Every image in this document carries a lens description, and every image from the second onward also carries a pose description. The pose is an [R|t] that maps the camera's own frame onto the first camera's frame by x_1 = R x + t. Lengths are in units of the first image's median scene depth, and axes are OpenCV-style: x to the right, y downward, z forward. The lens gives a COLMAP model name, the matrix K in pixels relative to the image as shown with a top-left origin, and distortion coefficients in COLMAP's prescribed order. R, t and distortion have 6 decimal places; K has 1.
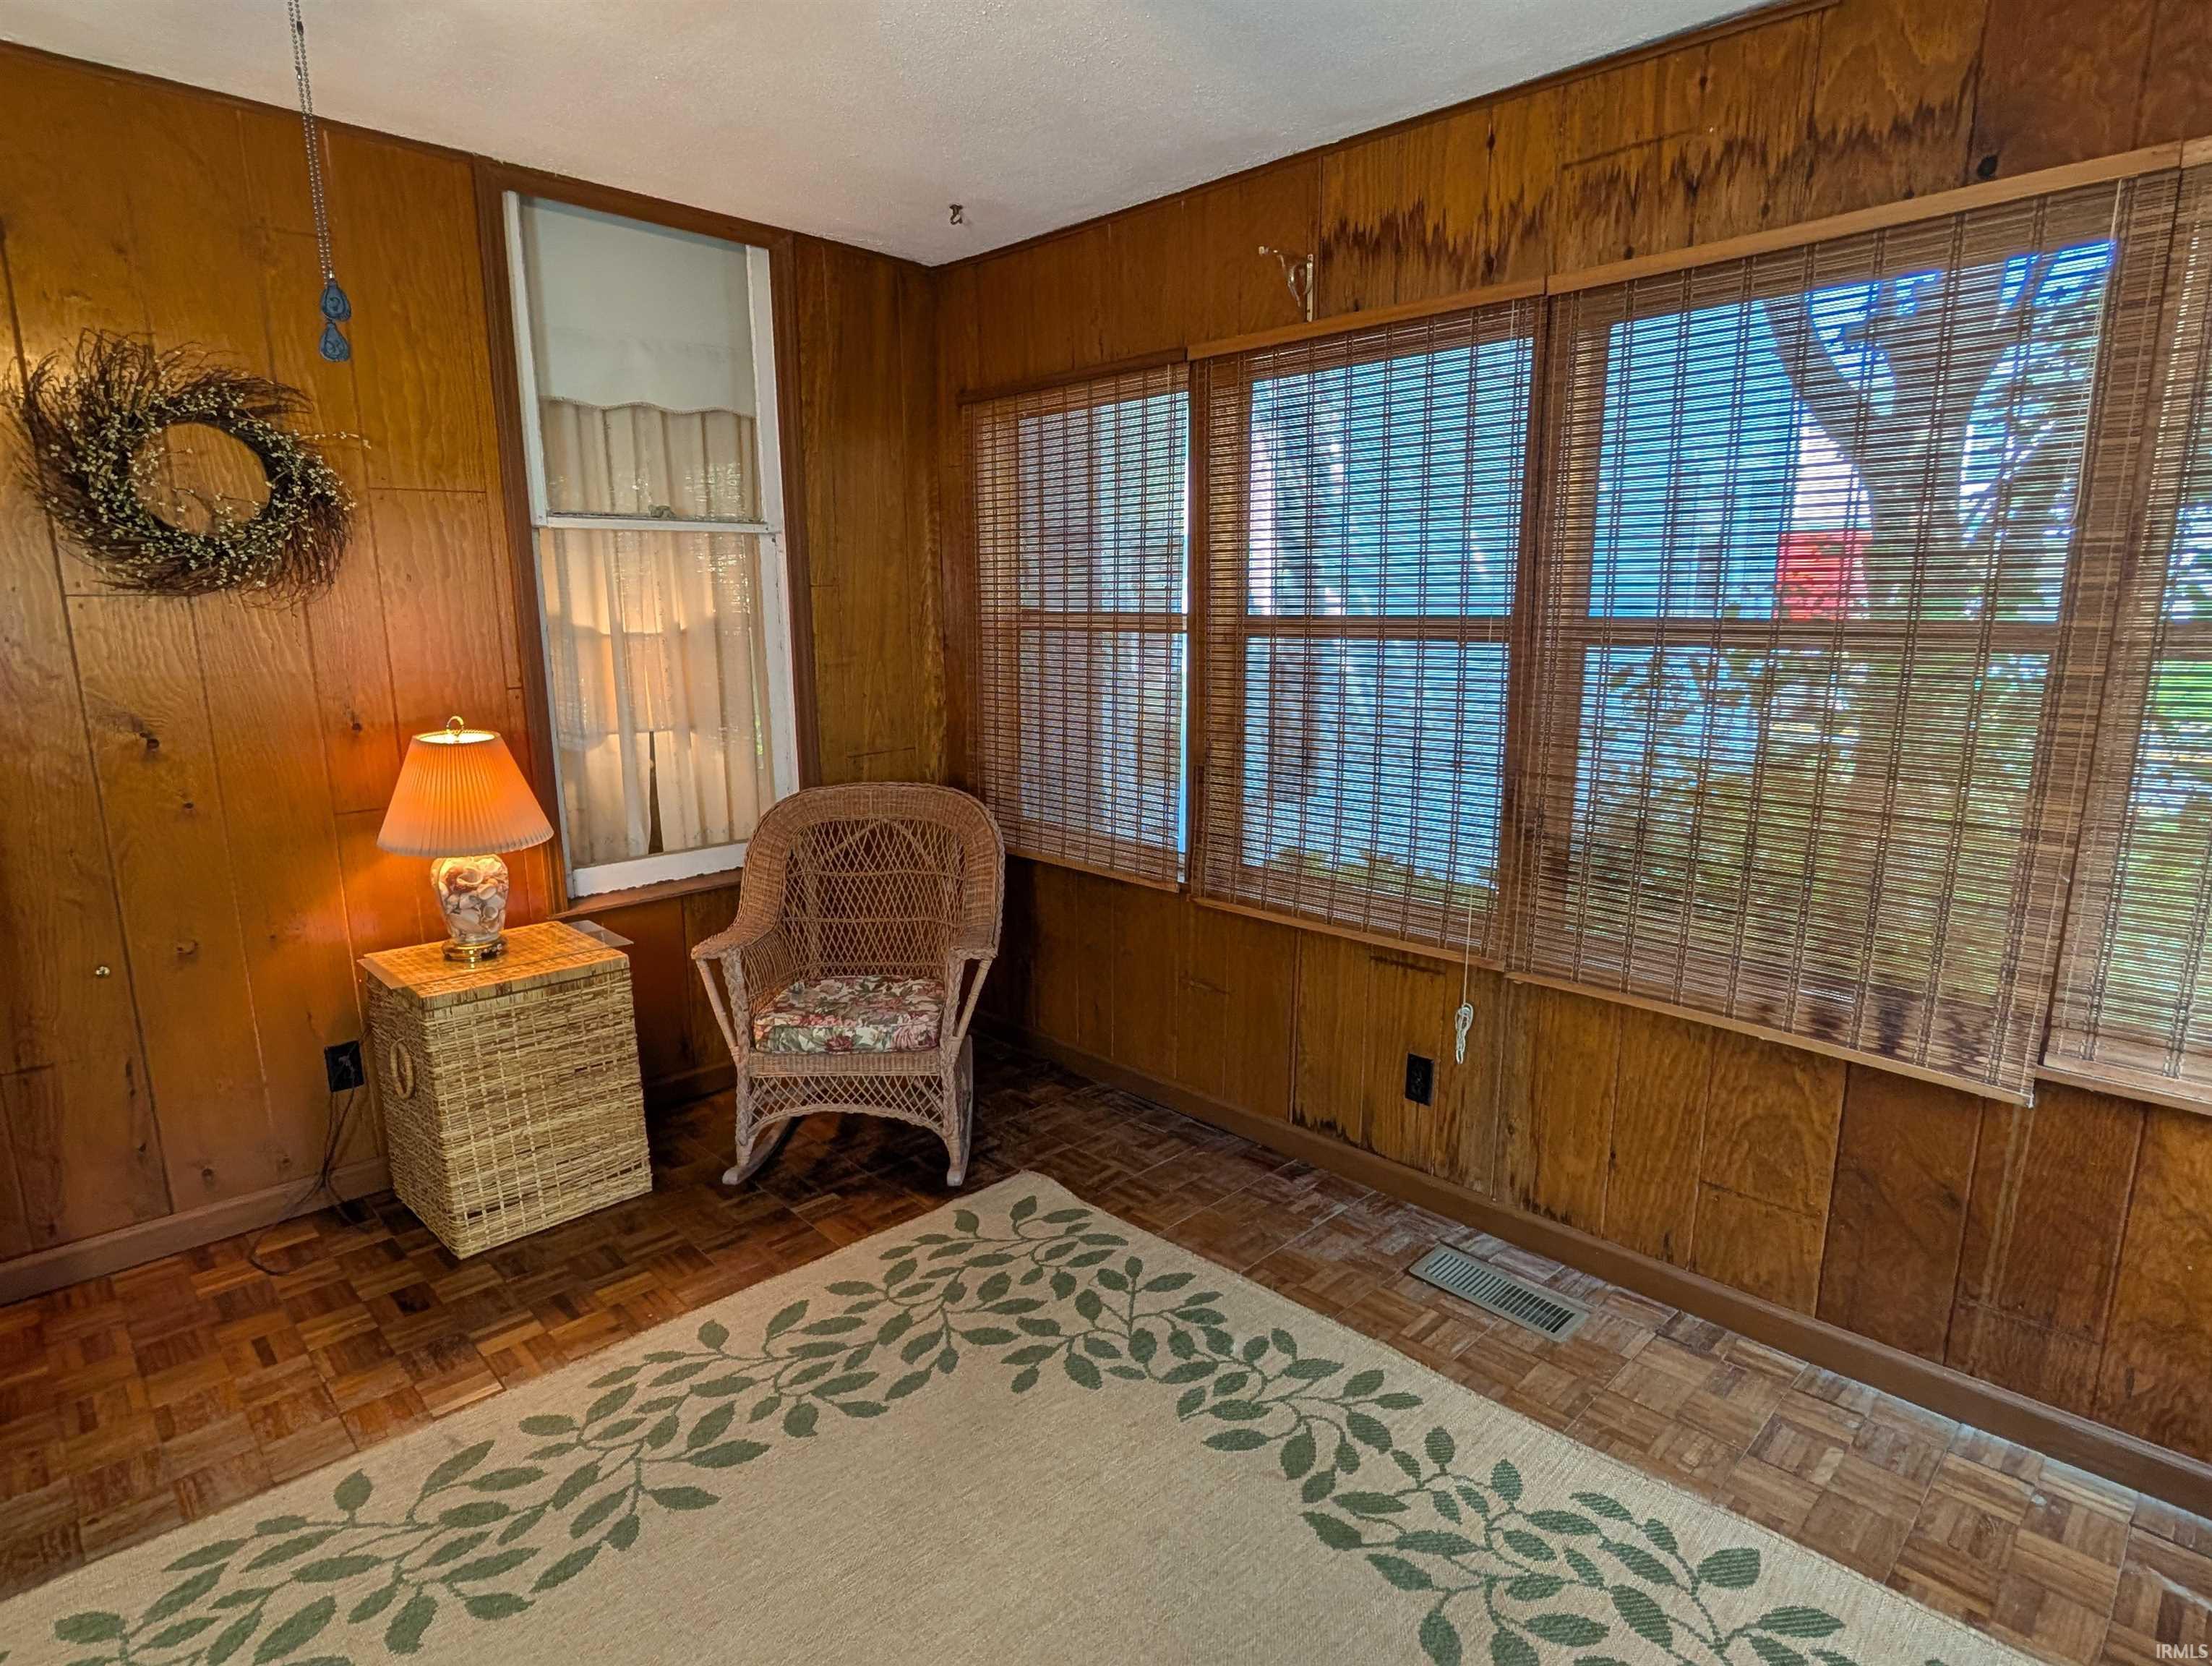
lens RADIAL K [[1189.9, 0, 1106.0], [0, 1189.9, 833.0], [0, 0, 1]] dist [0.001721, -0.006898]
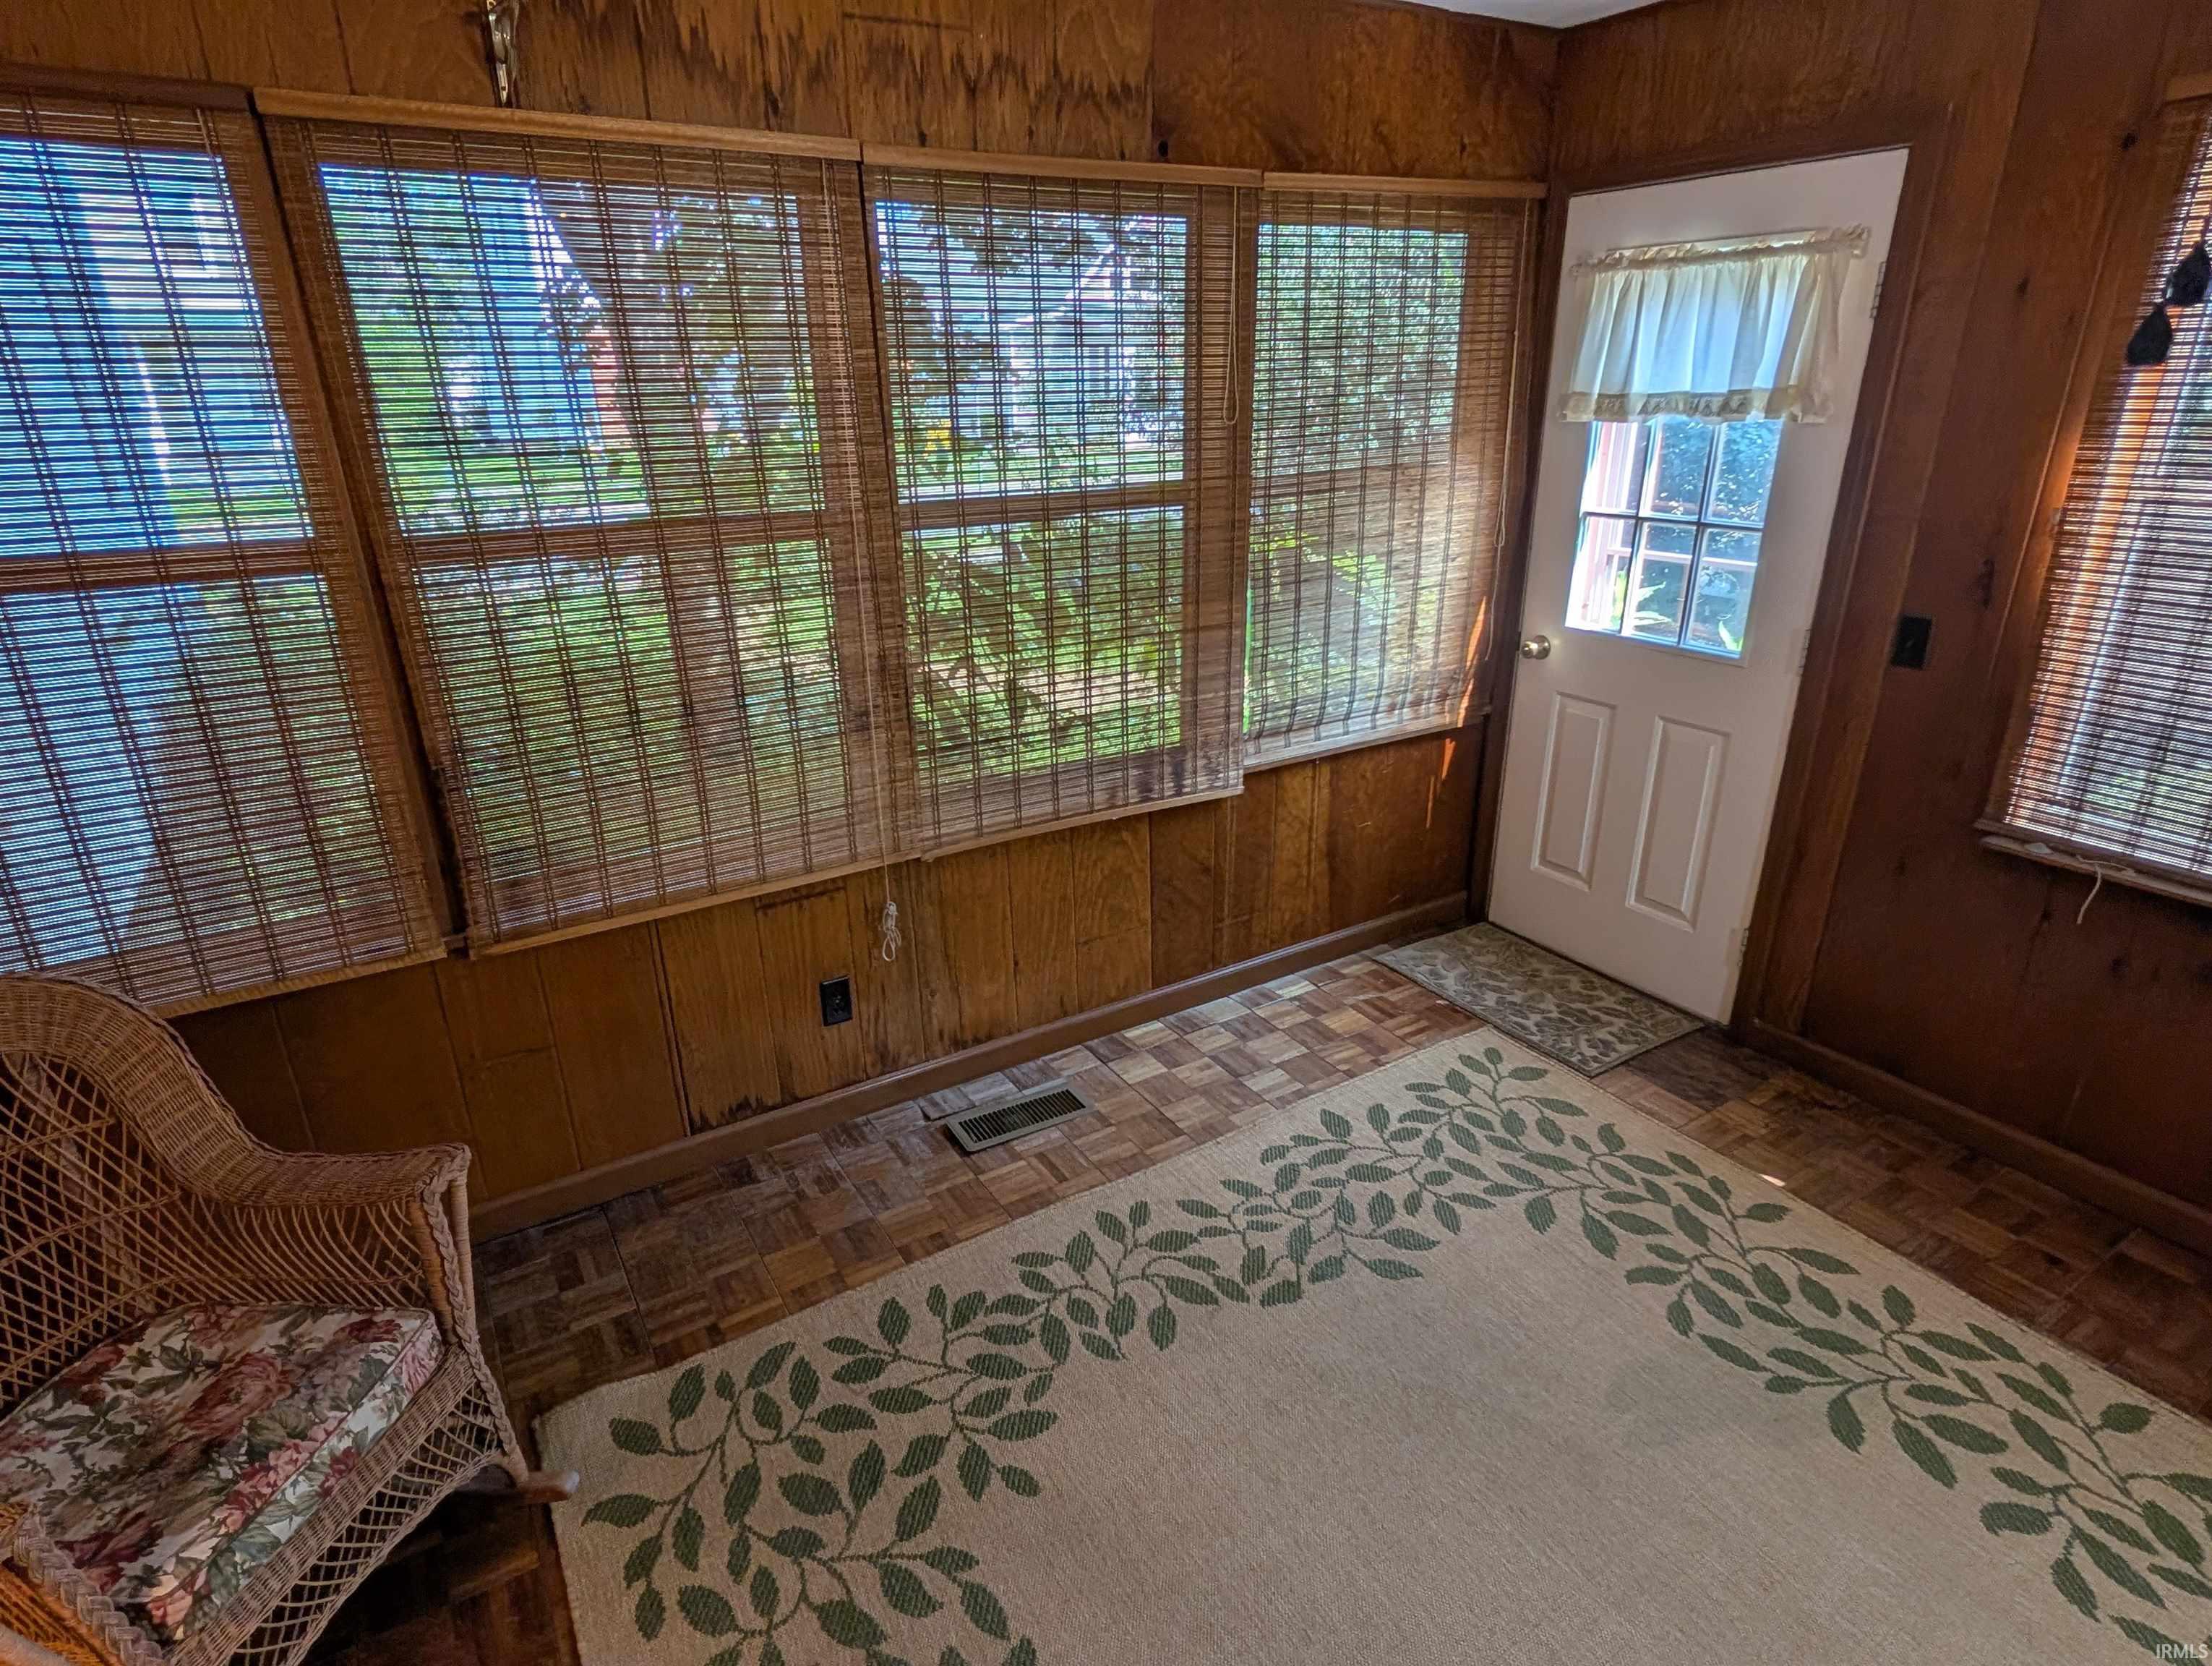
lens RADIAL K [[1189.9, 0, 1106.0], [0, 1189.9, 833.0], [0, 0, 1]] dist [0.001721, -0.006898]
pose [[0.225577, -0.348813, 0.909640, -0.651476], [0.196283, 0.930831, 0.308264, -0.219257], [-0.954247, 0.109010, 0.278440, 0.635357]]
